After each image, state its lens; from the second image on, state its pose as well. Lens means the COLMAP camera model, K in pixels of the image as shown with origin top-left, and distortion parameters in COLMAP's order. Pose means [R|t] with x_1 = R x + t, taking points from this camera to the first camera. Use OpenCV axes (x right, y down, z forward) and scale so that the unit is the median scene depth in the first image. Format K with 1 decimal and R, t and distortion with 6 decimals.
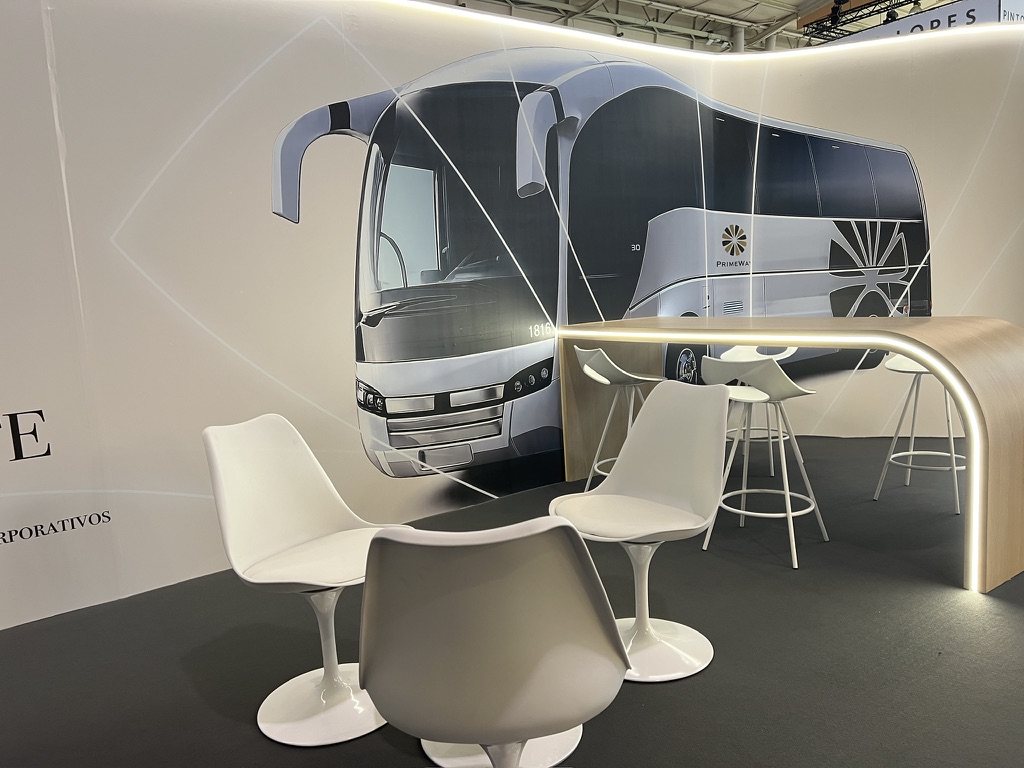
lens RADIAL K [[764.6, 0, 504.9], [0, 764.6, 397.6], [0, 0, 1]] dist [0.059114, -0.065764]
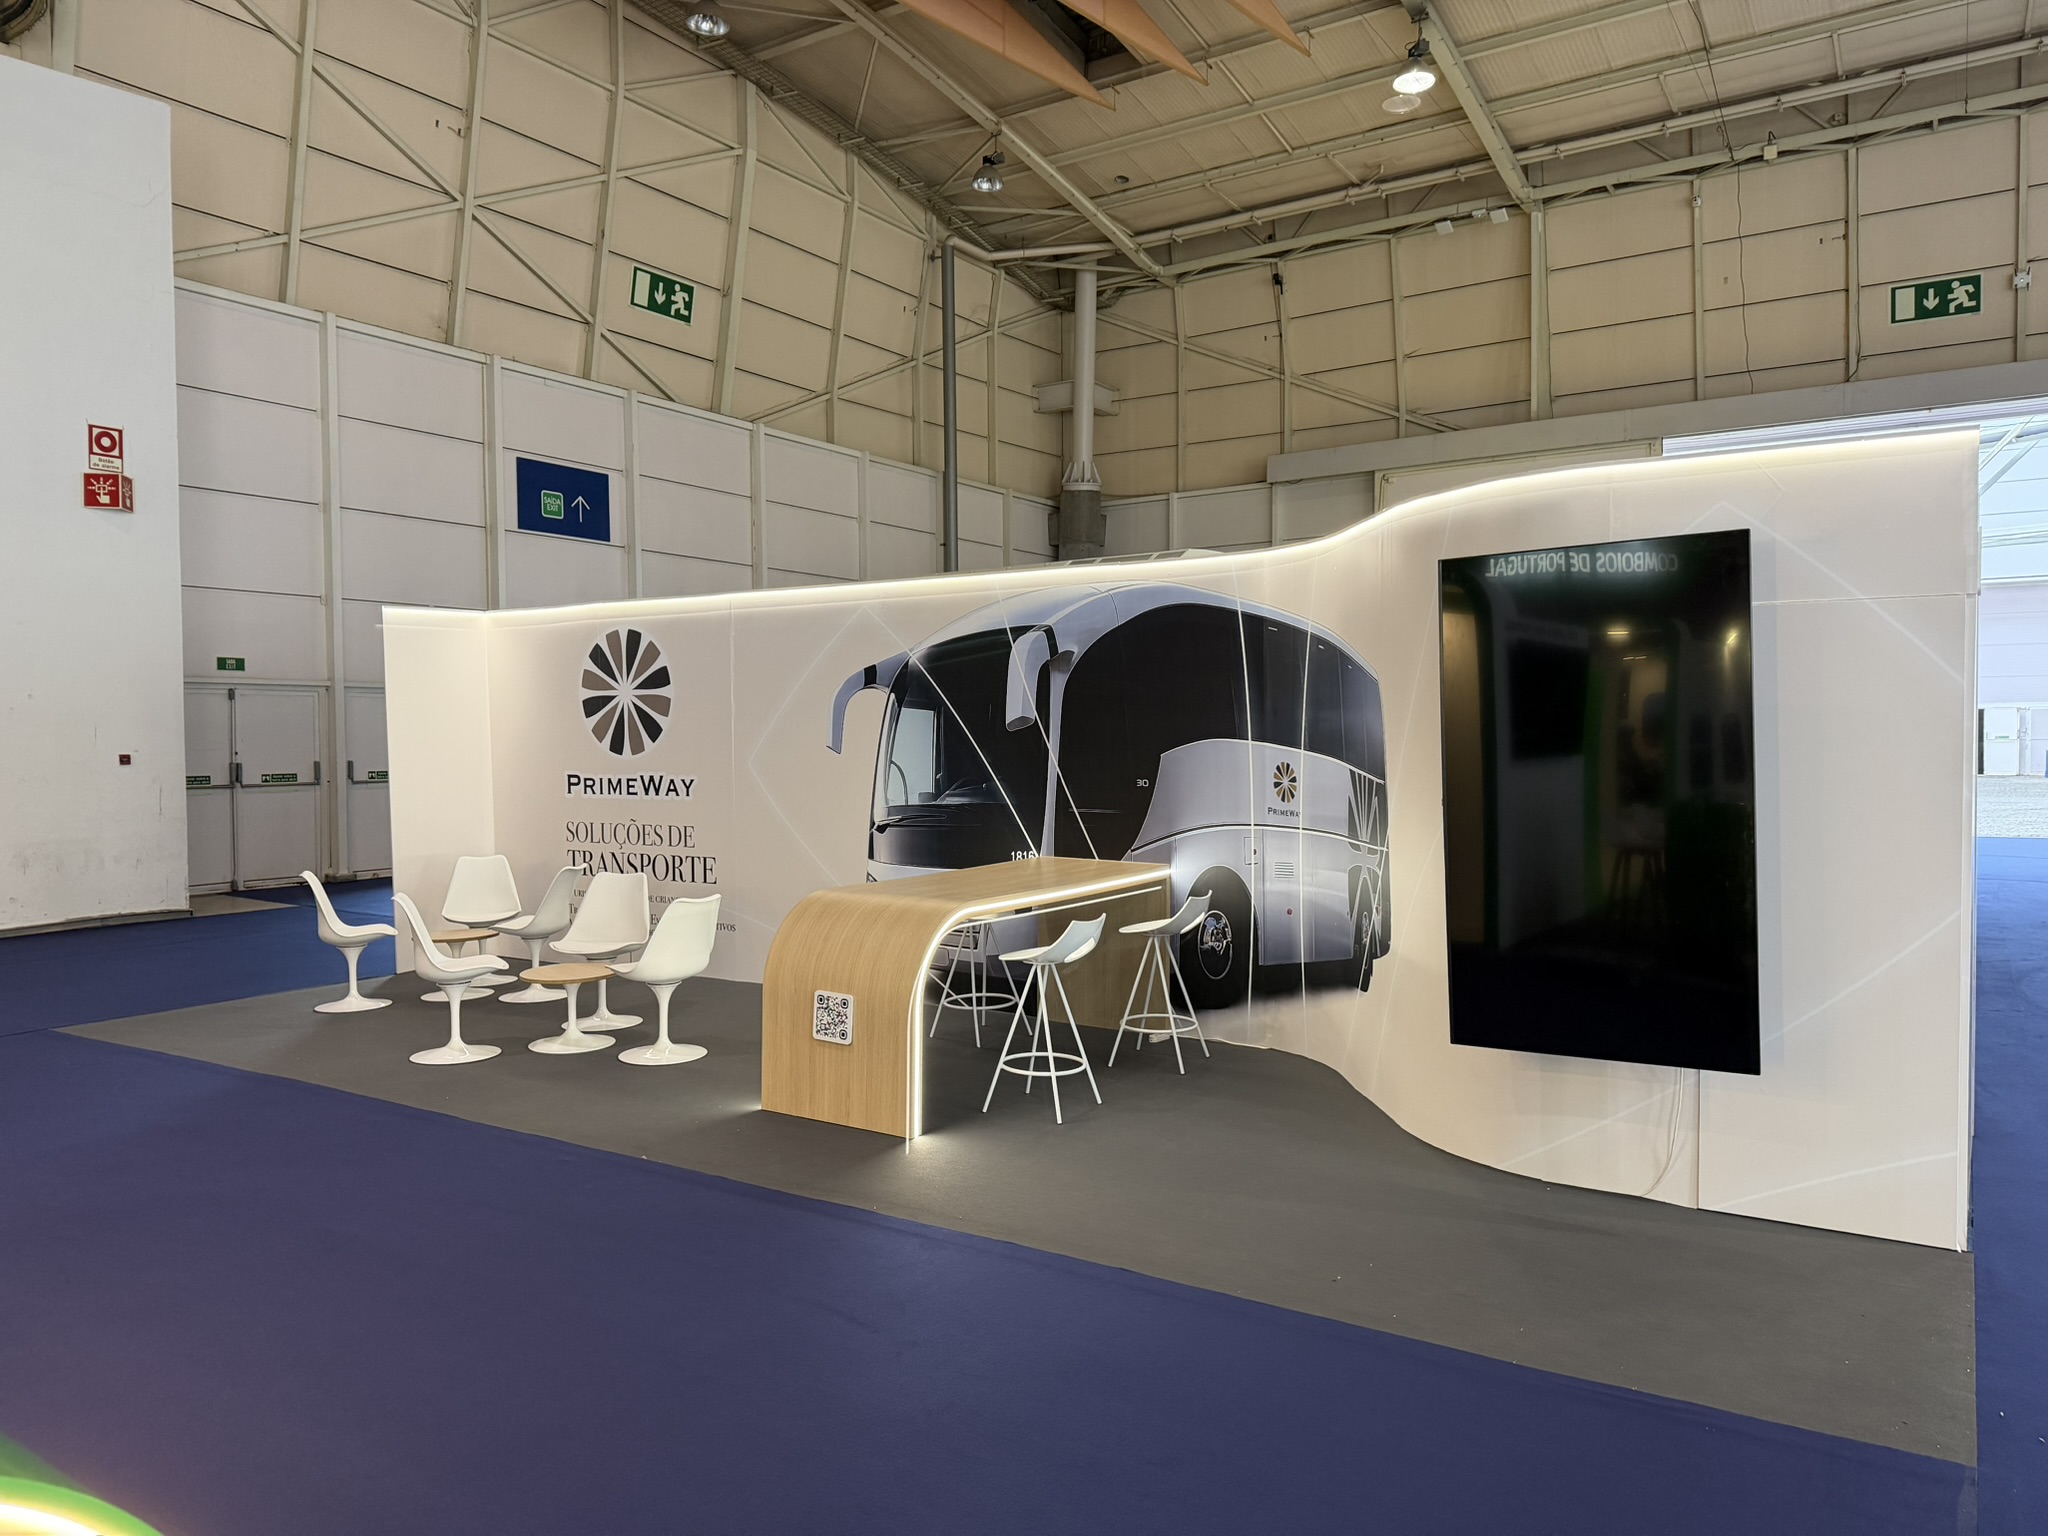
lens RADIAL K [[1428.0, 0, 1026.0], [0, 1428.0, 784.6], [0, 0, 1]] dist [0.050892, -0.053256]
pose [[0.353957, 0.094004, -0.930526, 1.799399], [-0.151949, 0.987497, 0.041960, -0.264943], [0.922836, 0.126540, 0.363815, 0.307743]]
